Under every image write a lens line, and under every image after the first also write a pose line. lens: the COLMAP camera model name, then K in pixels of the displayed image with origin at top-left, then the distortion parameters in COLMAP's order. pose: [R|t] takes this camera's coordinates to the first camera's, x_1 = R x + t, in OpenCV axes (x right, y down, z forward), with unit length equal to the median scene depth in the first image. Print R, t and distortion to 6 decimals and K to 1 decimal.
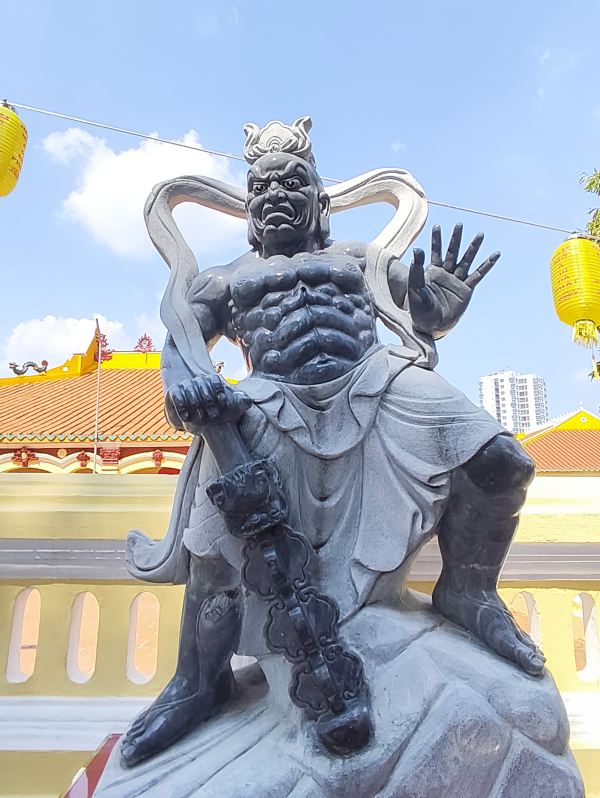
lens RADIAL K [[597.3, 0, 298.0], [0, 597.3, 399.7], [0, 0, 1]] dist [0.047765, 0.000759]
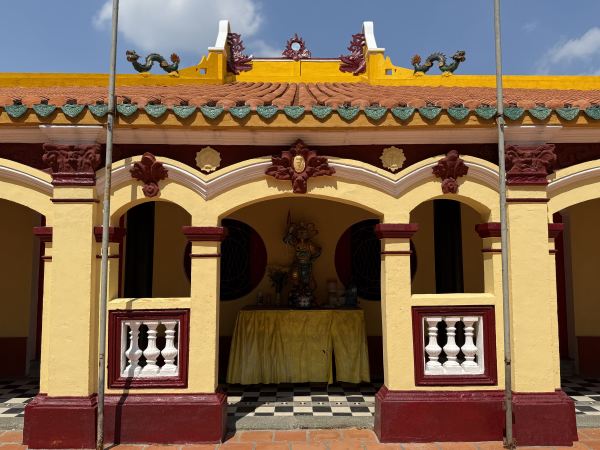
lens RADIAL K [[506.1, 0, 300.7], [0, 506.1, 225.0], [0, 0, 1]] dist [0.029896, -0.006008]
pose [[0.999666, -0.001662, 0.025777, -0.459854], [-0.000664, 0.995946, 0.089955, 0.102297], [-0.025822, -0.089942, 0.995612, 0.675252]]
